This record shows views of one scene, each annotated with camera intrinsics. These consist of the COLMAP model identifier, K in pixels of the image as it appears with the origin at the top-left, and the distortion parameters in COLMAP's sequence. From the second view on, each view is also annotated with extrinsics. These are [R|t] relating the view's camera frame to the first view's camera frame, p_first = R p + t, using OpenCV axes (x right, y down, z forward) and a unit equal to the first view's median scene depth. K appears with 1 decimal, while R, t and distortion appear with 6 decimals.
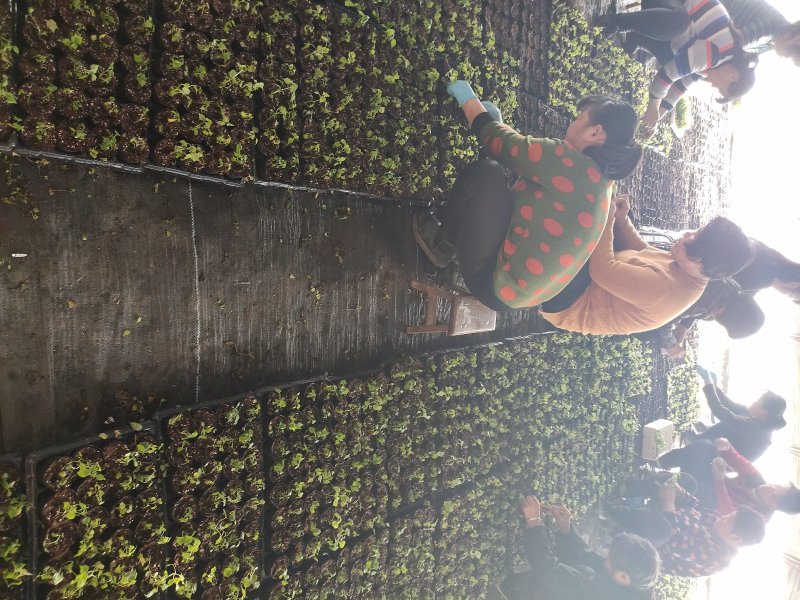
lens RADIAL K [[586.7, 0, 404.8], [0, 586.7, 299.5], [0, 0, 1]] dist [0.021315, -0.000170]
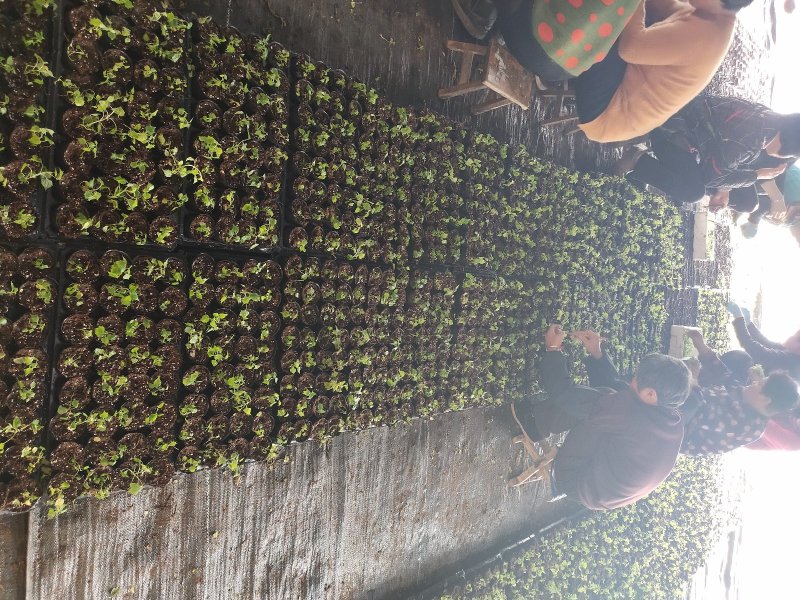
lens RADIAL K [[586.7, 0, 394.7], [0, 586.7, 300.1], [0, 0, 1]] dist [0.021315, -0.000170]
pose [[0.997154, 0.060303, -0.045259, -0.003605], [-0.062231, 0.997158, -0.042455, 0.435310], [0.042570, 0.045151, 0.998073, 0.038993]]
